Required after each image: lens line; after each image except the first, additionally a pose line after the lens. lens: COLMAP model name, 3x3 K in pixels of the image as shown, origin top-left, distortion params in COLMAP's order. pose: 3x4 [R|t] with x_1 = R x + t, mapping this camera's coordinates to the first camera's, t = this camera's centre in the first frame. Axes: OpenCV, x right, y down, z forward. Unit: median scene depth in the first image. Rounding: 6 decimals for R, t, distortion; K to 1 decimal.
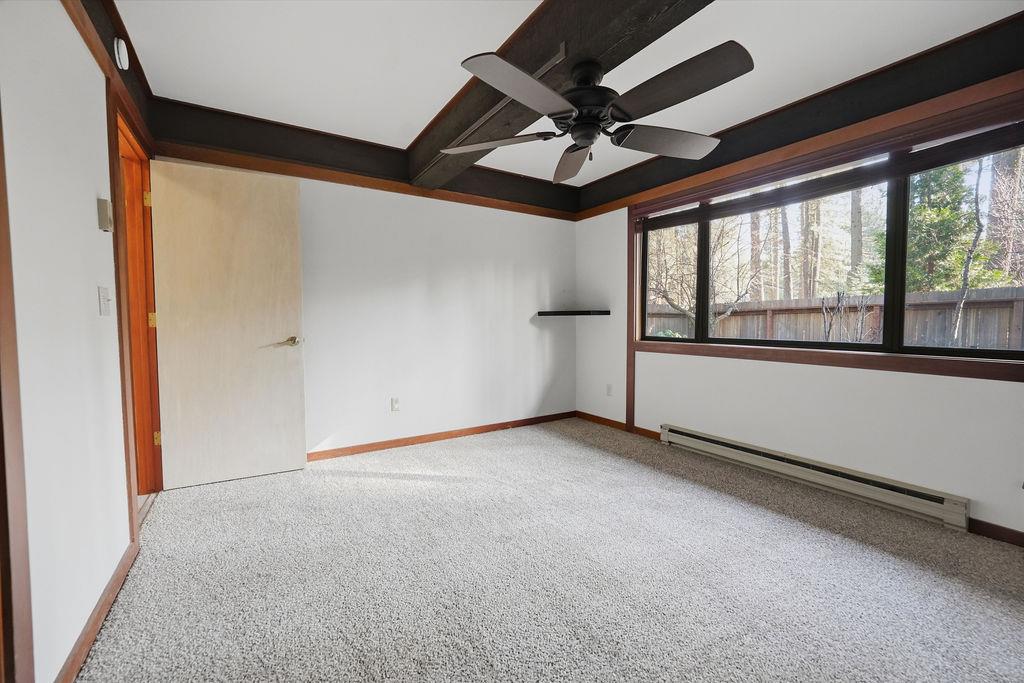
lens RADIAL K [[422.2, 0, 517.4], [0, 422.2, 339.7], [0, 0, 1]] dist [0.002774, 0.000182]
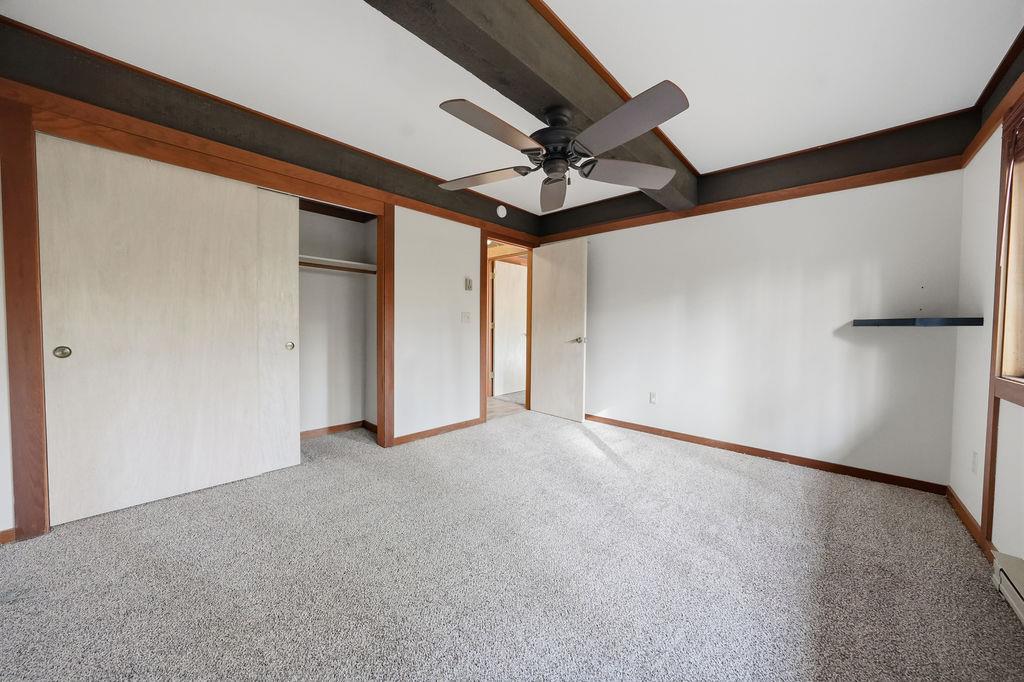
lens RADIAL K [[351.7, 0, 514.6], [0, 351.7, 337.6], [0, 0, 1]] dist [-0.010695, -0.000052]
pose [[0.256498, 0.037343, -0.965823, 0.564658], [-0.061644, 0.997851, 0.022211, -0.017155], [0.964577, 0.053840, 0.258249, 0.347051]]
